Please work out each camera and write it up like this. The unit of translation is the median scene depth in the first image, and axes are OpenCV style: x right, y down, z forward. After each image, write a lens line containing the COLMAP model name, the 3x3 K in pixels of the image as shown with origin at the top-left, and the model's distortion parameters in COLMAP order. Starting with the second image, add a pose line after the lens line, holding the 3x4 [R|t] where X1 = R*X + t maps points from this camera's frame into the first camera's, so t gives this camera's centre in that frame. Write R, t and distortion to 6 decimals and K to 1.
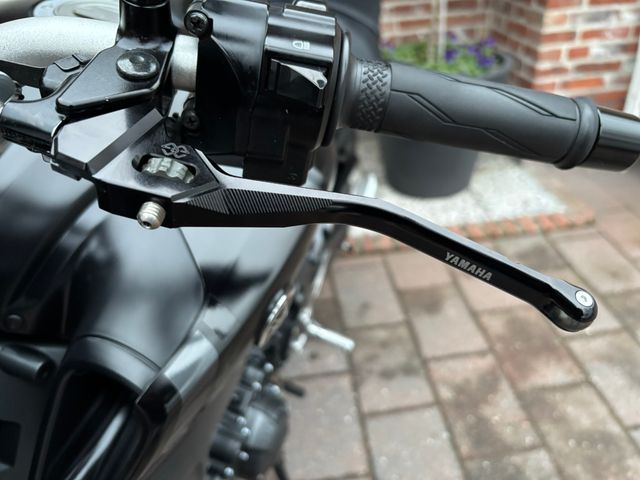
lens RADIAL K [[491.7, 0, 341.2], [0, 491.7, 247.8], [0, 0, 1]] dist [0.039958, -0.049275]
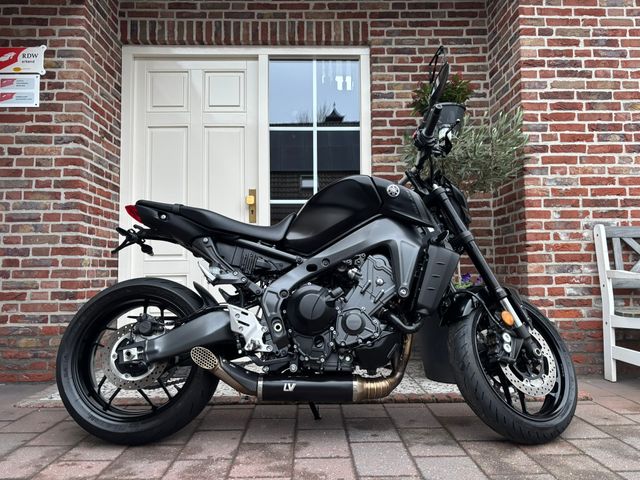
lens RADIAL K [[491.7, 0, 318.8], [0, 491.7, 239.8], [0, 0, 1]] dist [0.039958, -0.049275]
pose [[0.991338, 0.044175, -0.123685, -0.066582], [-0.111267, 0.782826, -0.612212, 0.705715], [0.069779, 0.620671, 0.780960, -0.438970]]
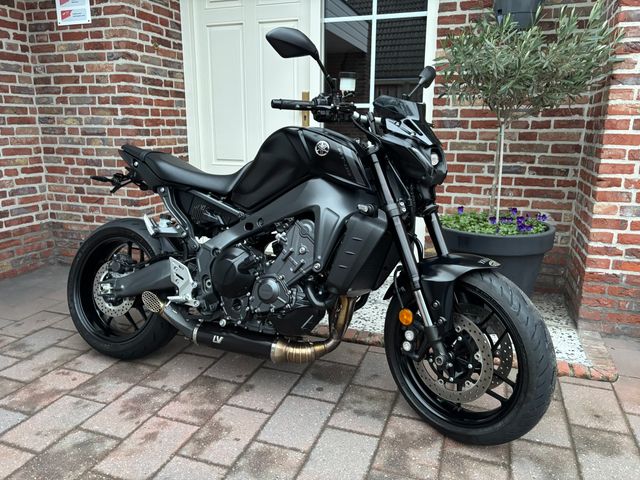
lens RADIAL K [[491.7, 0, 318.5], [0, 491.7, 238.3], [0, 0, 1]] dist [0.039958, -0.049275]
pose [[0.883994, 0.170359, -0.435353, 0.519885], [-0.312518, 0.907925, -0.279292, 0.245454], [0.347688, 0.382948, 0.855841, -0.392126]]
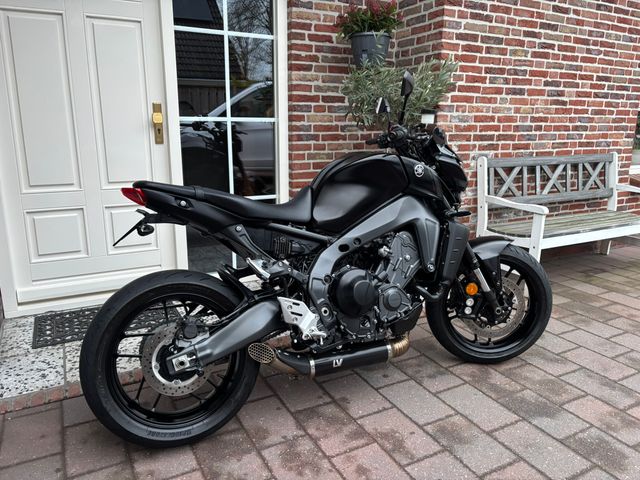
lens RADIAL K [[491.7, 0, 324.4], [0, 491.7, 237.0], [0, 0, 1]] dist [0.039958, -0.049275]
pose [[0.933537, -0.013316, 0.358234, -0.883928], [0.144682, 0.928302, -0.342525, 0.352565], [-0.327988, 0.371590, 0.868530, -0.555457]]
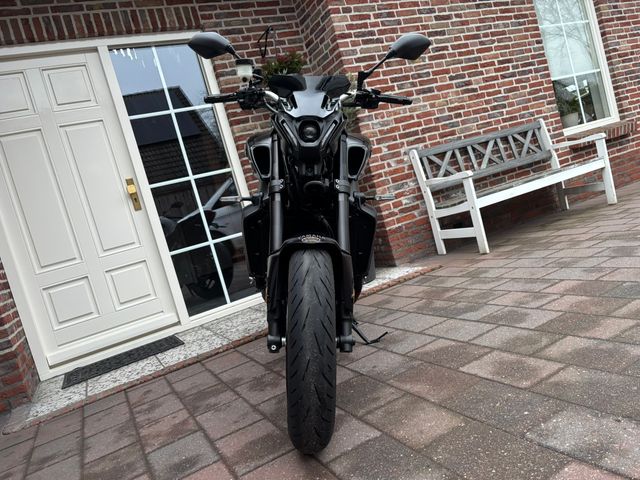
lens RADIAL K [[491.7, 0, 322.4], [0, 491.7, 240.9], [0, 0, 1]] dist [0.039958, -0.049275]
pose [[0.927383, -0.215036, 0.306137, -0.694566], [0.347929, 0.796494, -0.494512, 0.938190], [-0.137499, 0.565116, 0.813473, -0.774901]]
